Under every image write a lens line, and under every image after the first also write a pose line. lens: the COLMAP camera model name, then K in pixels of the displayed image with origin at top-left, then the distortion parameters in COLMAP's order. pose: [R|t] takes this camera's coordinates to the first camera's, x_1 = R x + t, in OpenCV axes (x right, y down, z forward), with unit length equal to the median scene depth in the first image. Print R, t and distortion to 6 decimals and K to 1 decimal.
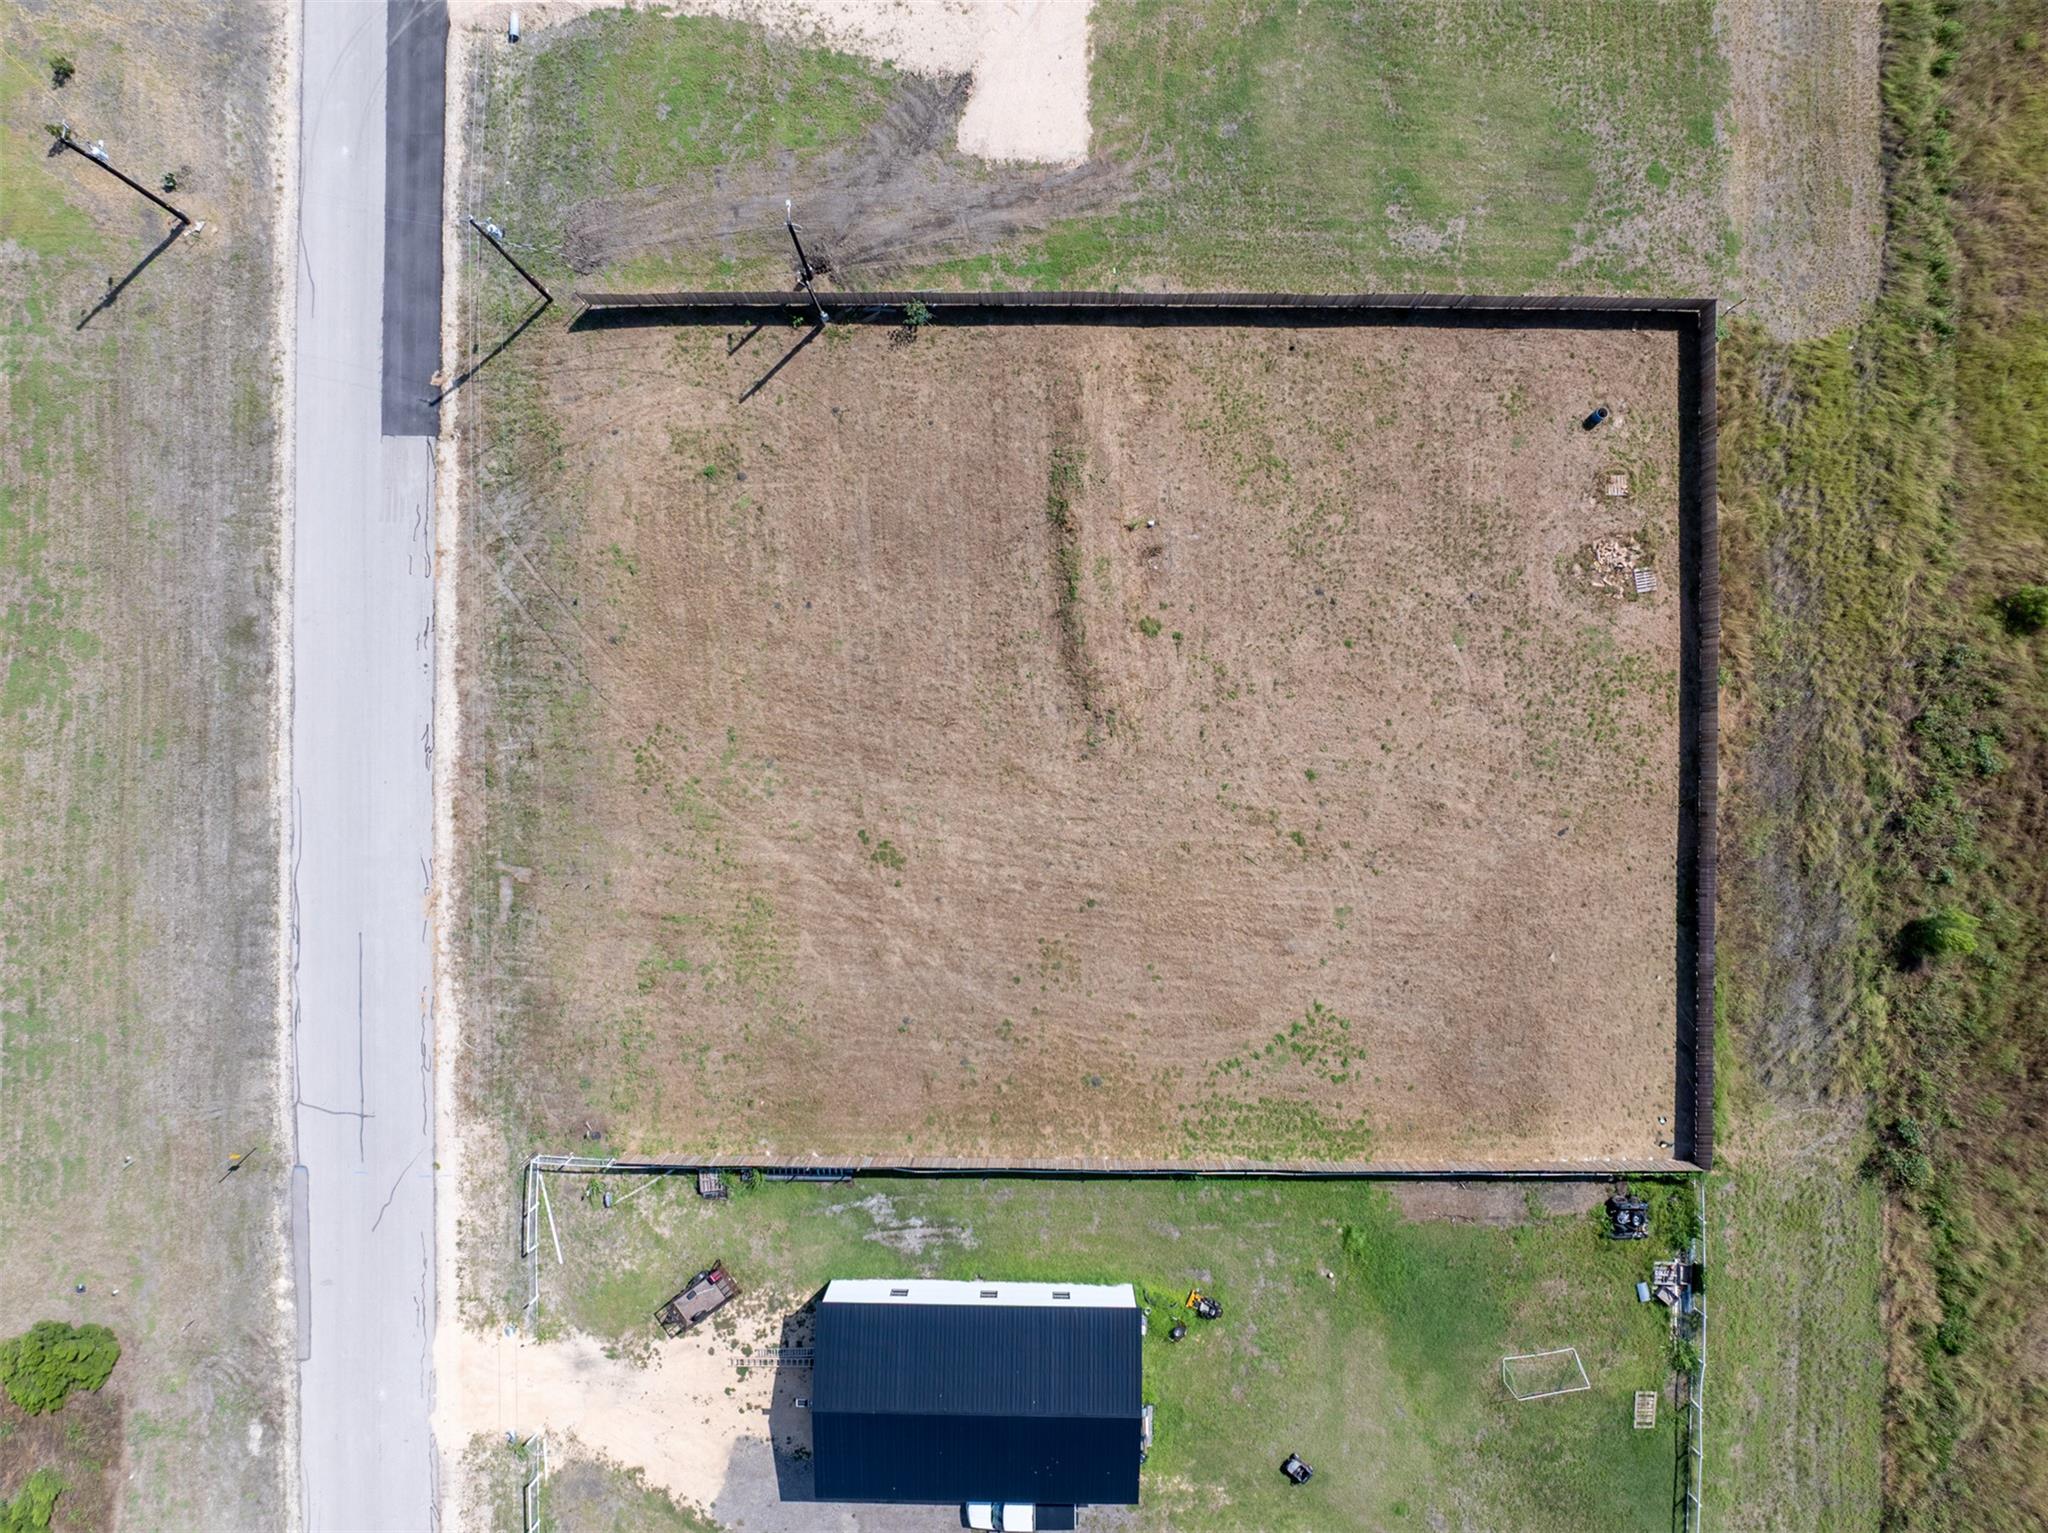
lens RADIAL K [[1448.6, 0, 1032.0], [0, 1448.6, 699.4], [0, 0, 1]] dist [-0.036048, -0.006622]
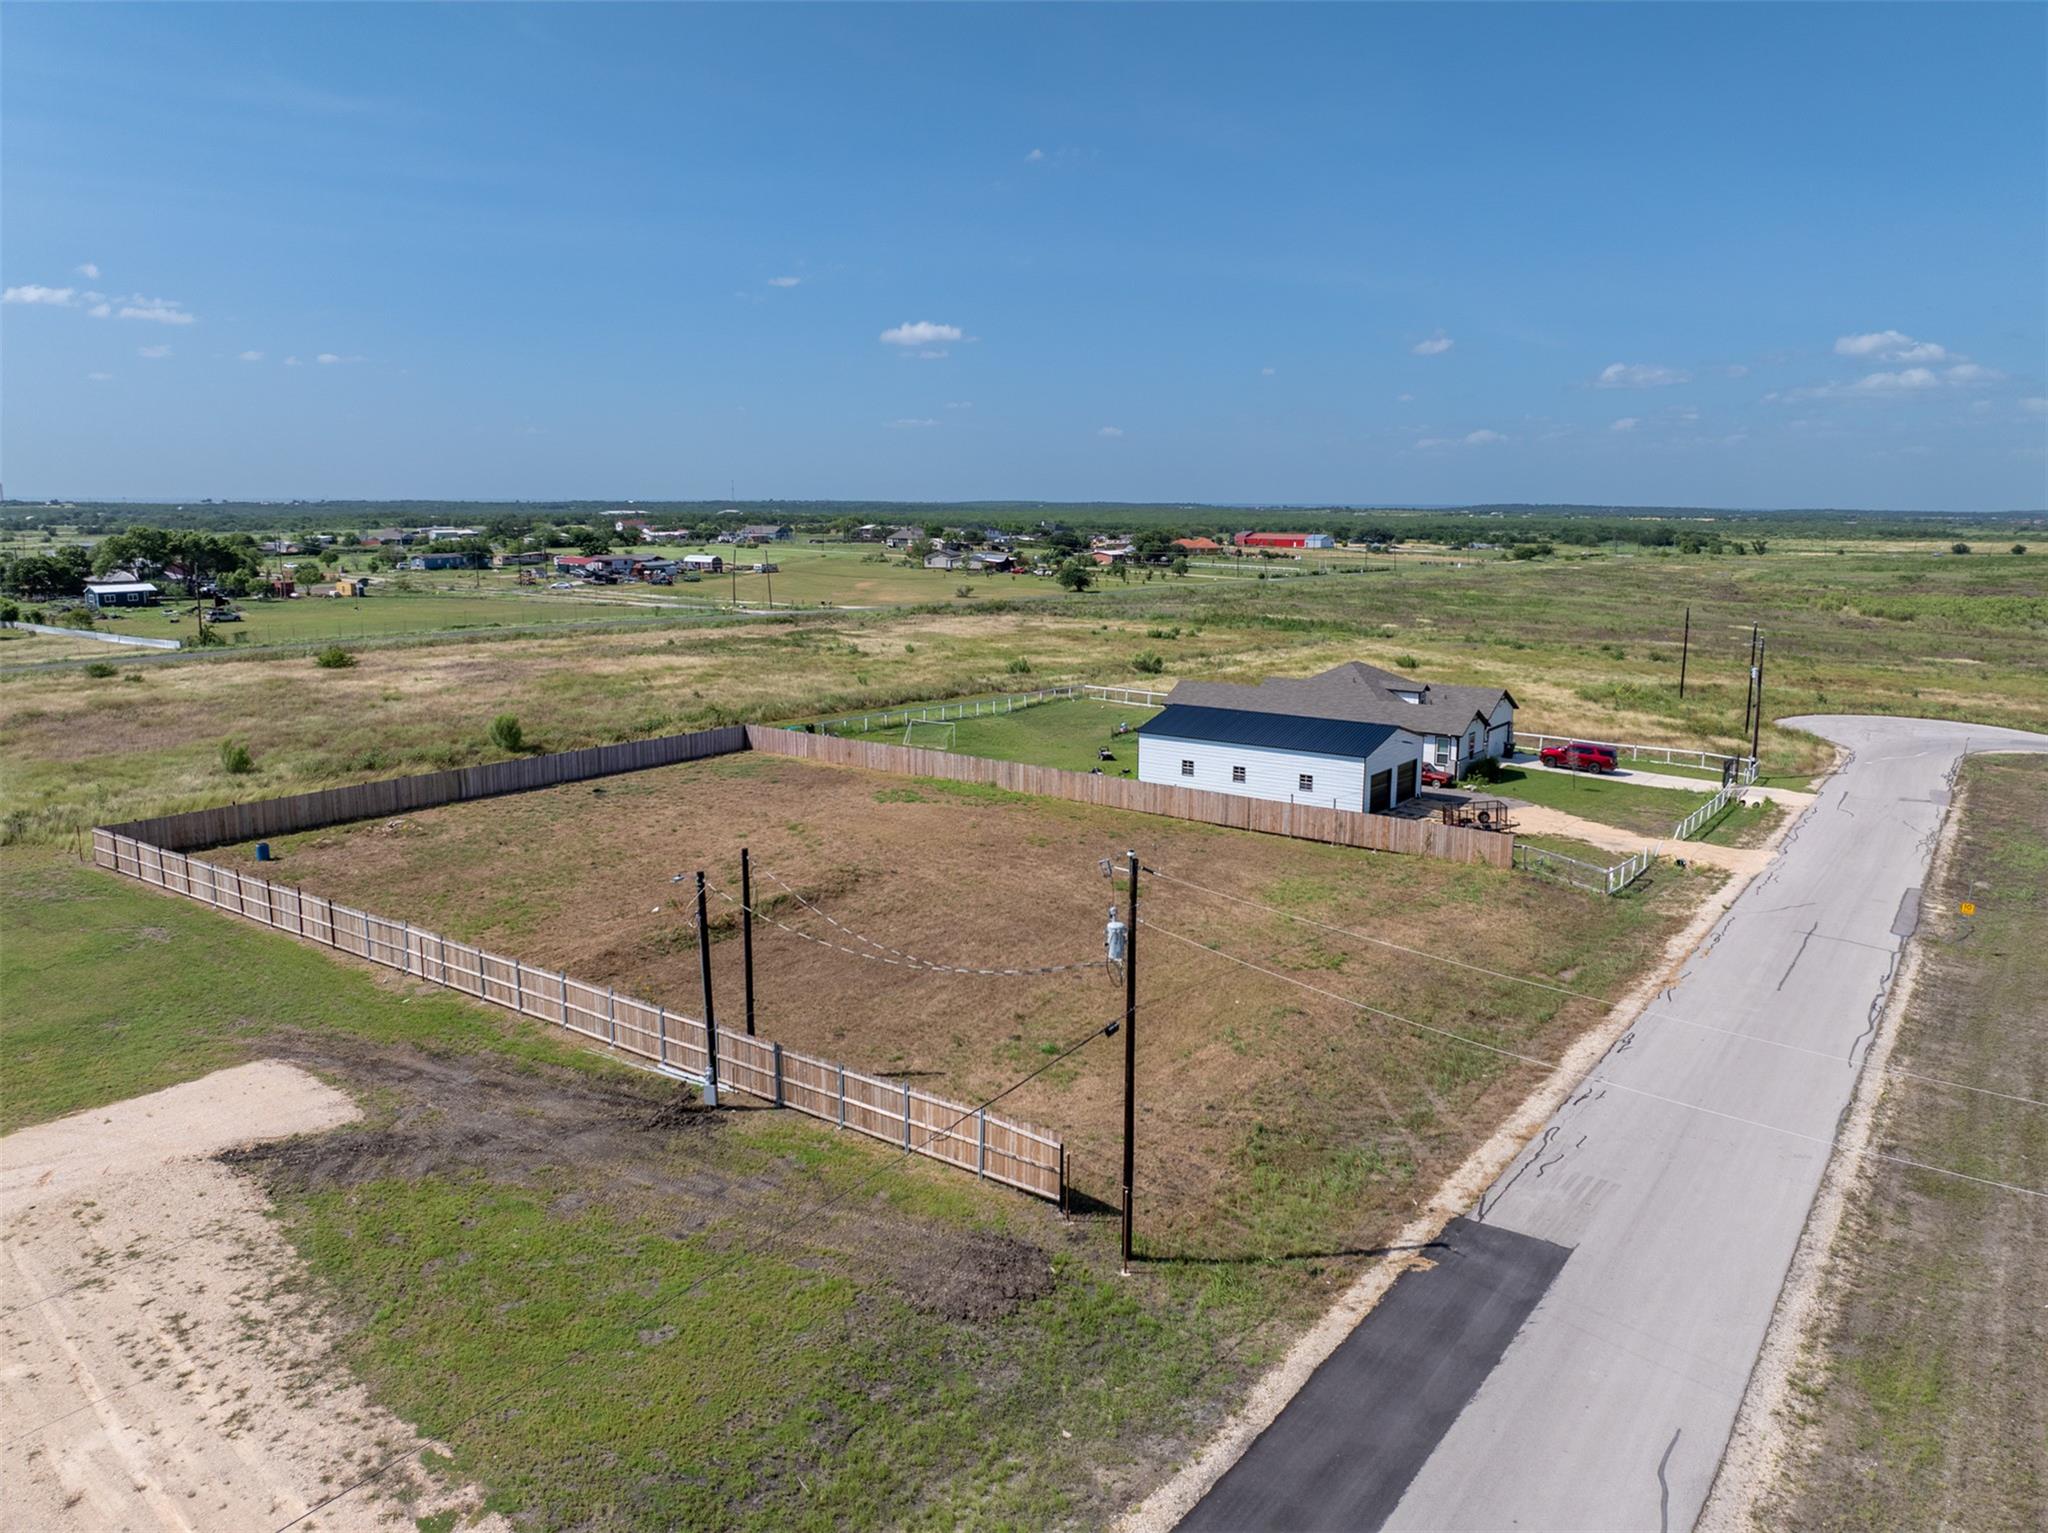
lens RADIAL K [[1448.6, 0, 1032.0], [0, 1448.6, 699.4], [0, 0, 1]] dist [-0.036048, -0.006622]
pose [[-0.818085, -0.076663, 0.569965, -0.564085], [0.575043, -0.095399, 0.812542, -0.662111], [-0.007918, 0.992483, 0.122129, 0.758619]]
